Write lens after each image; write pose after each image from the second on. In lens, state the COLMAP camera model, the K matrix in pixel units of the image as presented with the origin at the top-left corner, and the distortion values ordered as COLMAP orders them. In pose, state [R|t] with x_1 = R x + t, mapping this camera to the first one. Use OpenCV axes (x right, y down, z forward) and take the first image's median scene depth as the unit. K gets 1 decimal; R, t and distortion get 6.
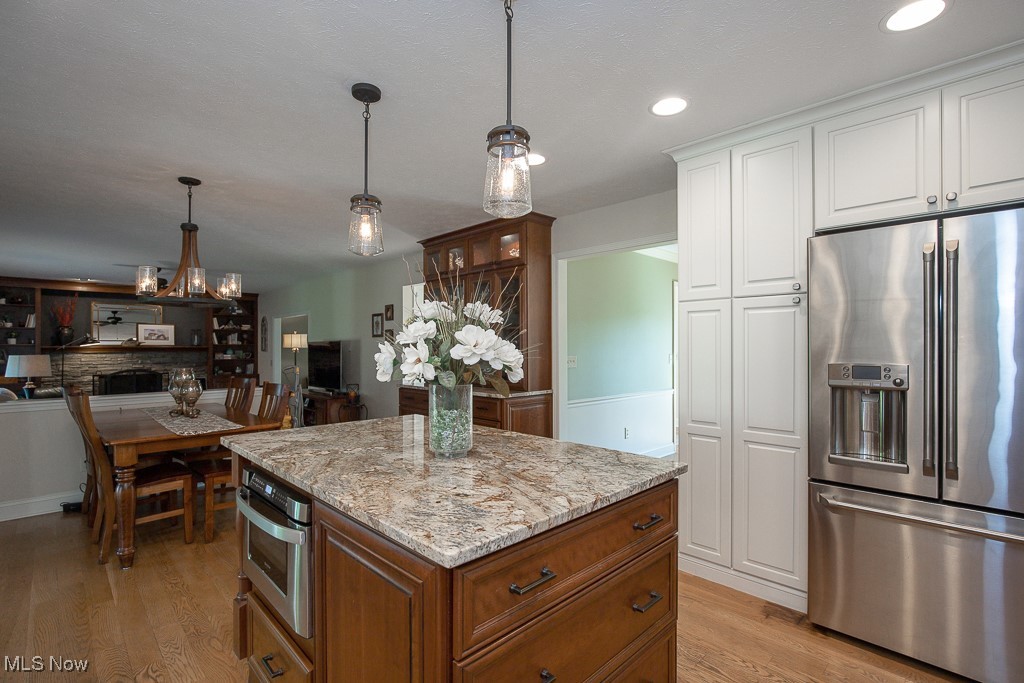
lens RADIAL K [[479.5, 0, 510.4], [0, 479.5, 346.0], [0, 0, 1]] dist [-0.000120, -0.000434]
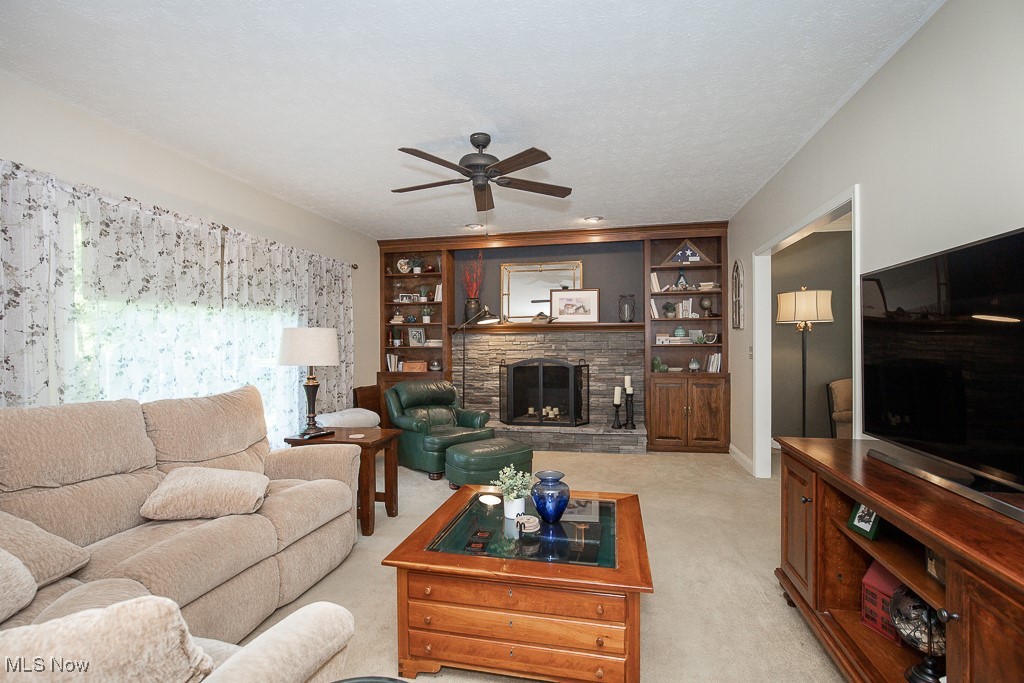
lens RADIAL K [[479.5, 0, 505.0], [0, 479.5, 342.2], [0, 0, 1]] dist [-0.000120, -0.000434]
pose [[0.541776, 0.002172, -0.840520, -0.242735], [0.010611, 0.999899, 0.009424, 0.018480], [0.840456, -0.014025, 0.541698, 0.569849]]
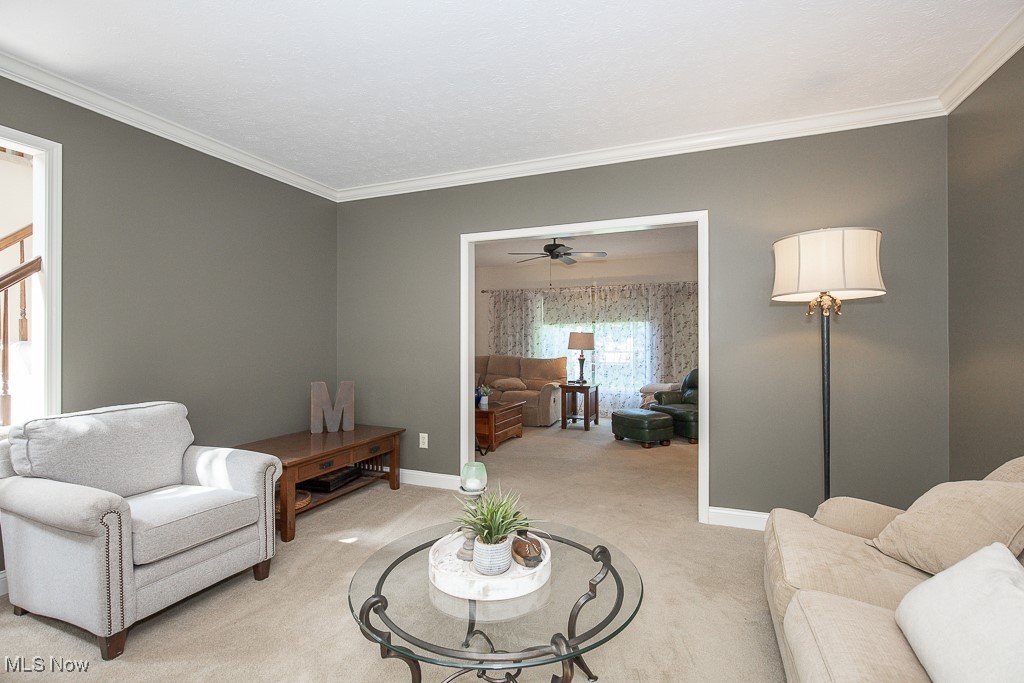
lens RADIAL K [[479.5, 0, 511.9], [0, 479.5, 340.9], [0, 0, 1]] dist [-0.000120, -0.000434]
pose [[-0.924425, -0.001657, -0.381360, -0.241116], [0.001694, 0.999963, -0.008450, 0.028677], [0.381359, -0.008457, -0.924388, 1.318566]]
